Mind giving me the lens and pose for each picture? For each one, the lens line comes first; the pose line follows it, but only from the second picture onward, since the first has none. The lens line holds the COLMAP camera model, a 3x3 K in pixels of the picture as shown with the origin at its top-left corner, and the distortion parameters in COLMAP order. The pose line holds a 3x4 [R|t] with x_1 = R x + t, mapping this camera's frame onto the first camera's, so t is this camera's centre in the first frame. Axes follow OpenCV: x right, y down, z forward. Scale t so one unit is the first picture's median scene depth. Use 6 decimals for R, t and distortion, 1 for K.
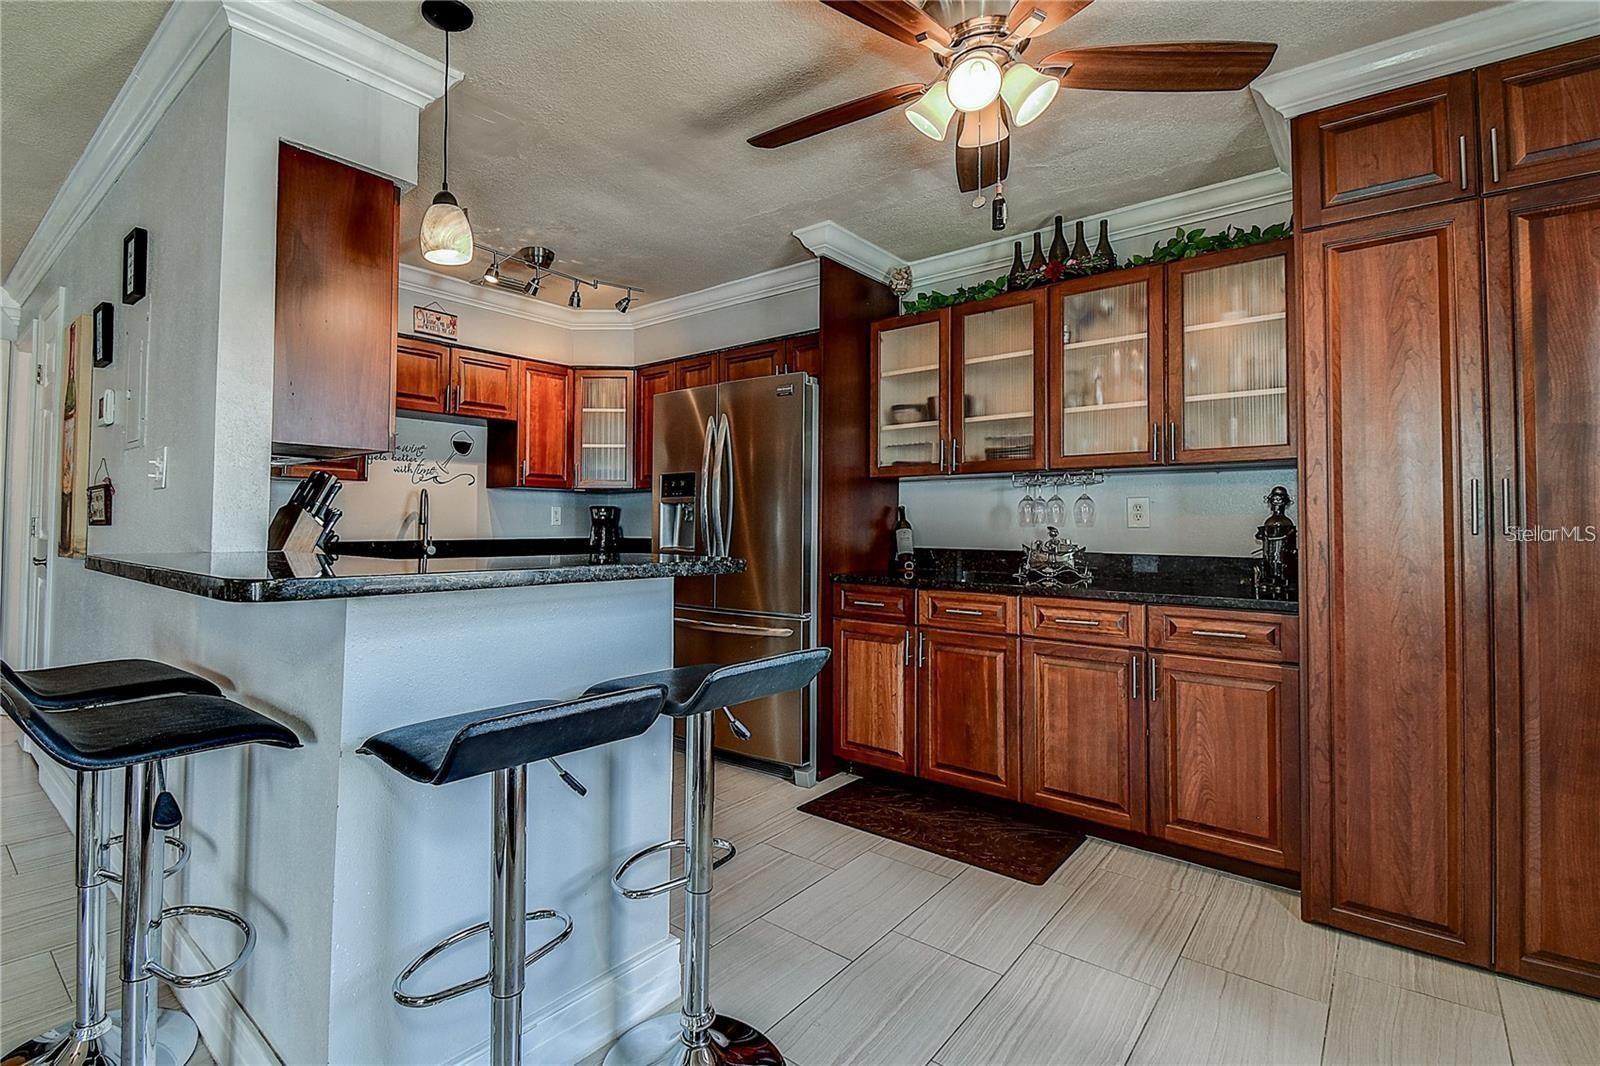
lens RADIAL K [[742.9, 0, 694.9], [0, 742.9, 498.6], [0, 0, 1]] dist [0.028947, -0.017584]
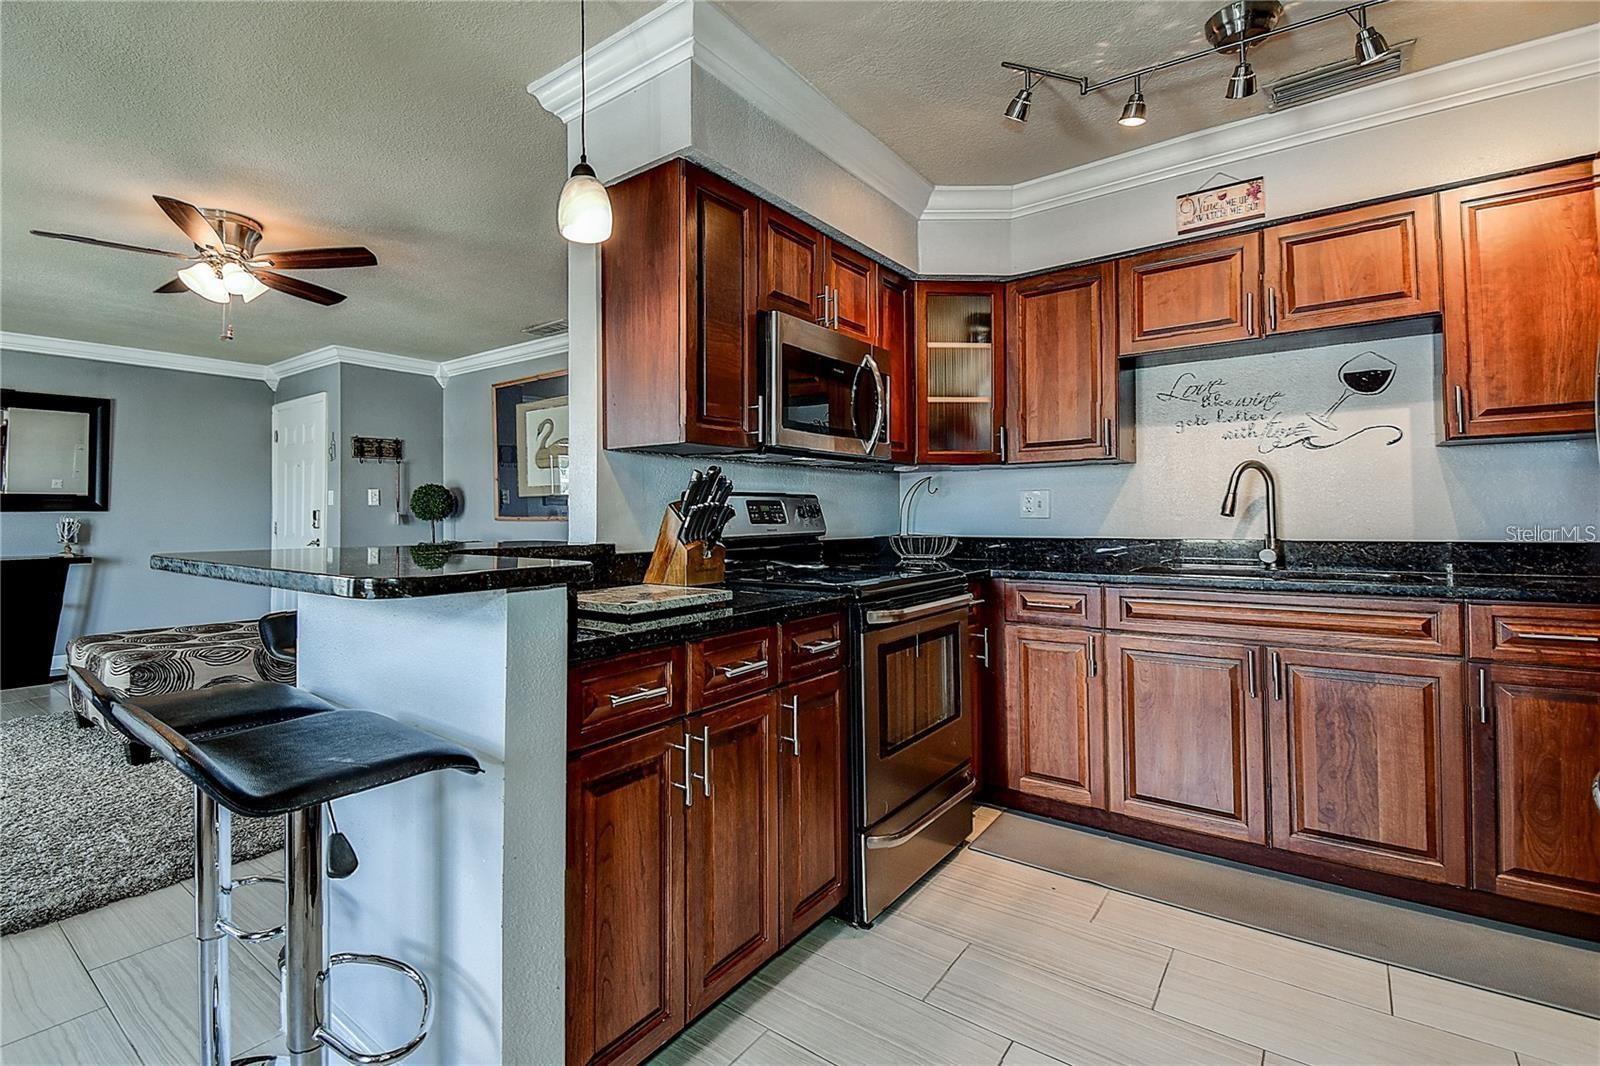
lens RADIAL K [[742.9, 0, 694.9], [0, 742.9, 498.6], [0, 0, 1]] dist [0.028947, -0.017584]
pose [[0.041182, -0.031057, -0.998669, 0.342039], [0.041769, 0.998697, -0.029335, 0.023704], [0.998278, -0.040505, 0.042426, 0.630670]]
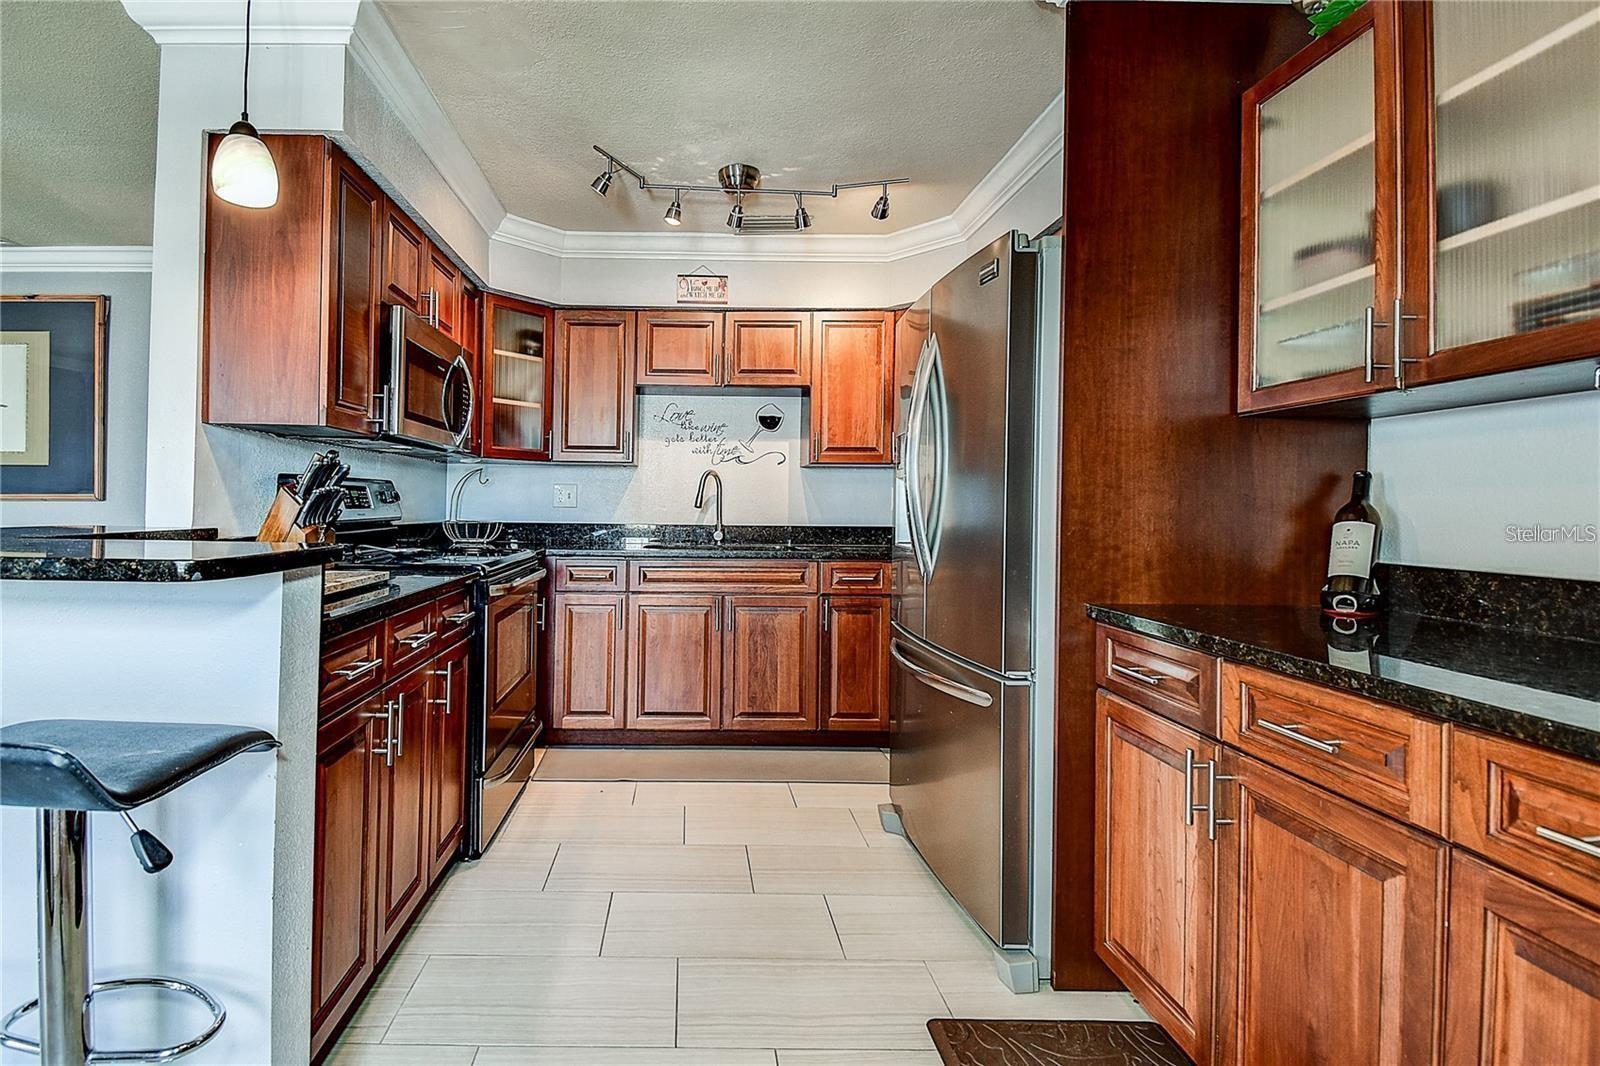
lens RADIAL K [[742.9, 0, 694.9], [0, 742.9, 498.6], [0, 0, 1]] dist [0.028947, -0.017584]
pose [[0.686218, -0.003078, -0.727390, 0.383980], [0.015039, 0.999837, 0.009956, 0.017089], [0.727241, -0.017771, 0.686152, 0.448267]]
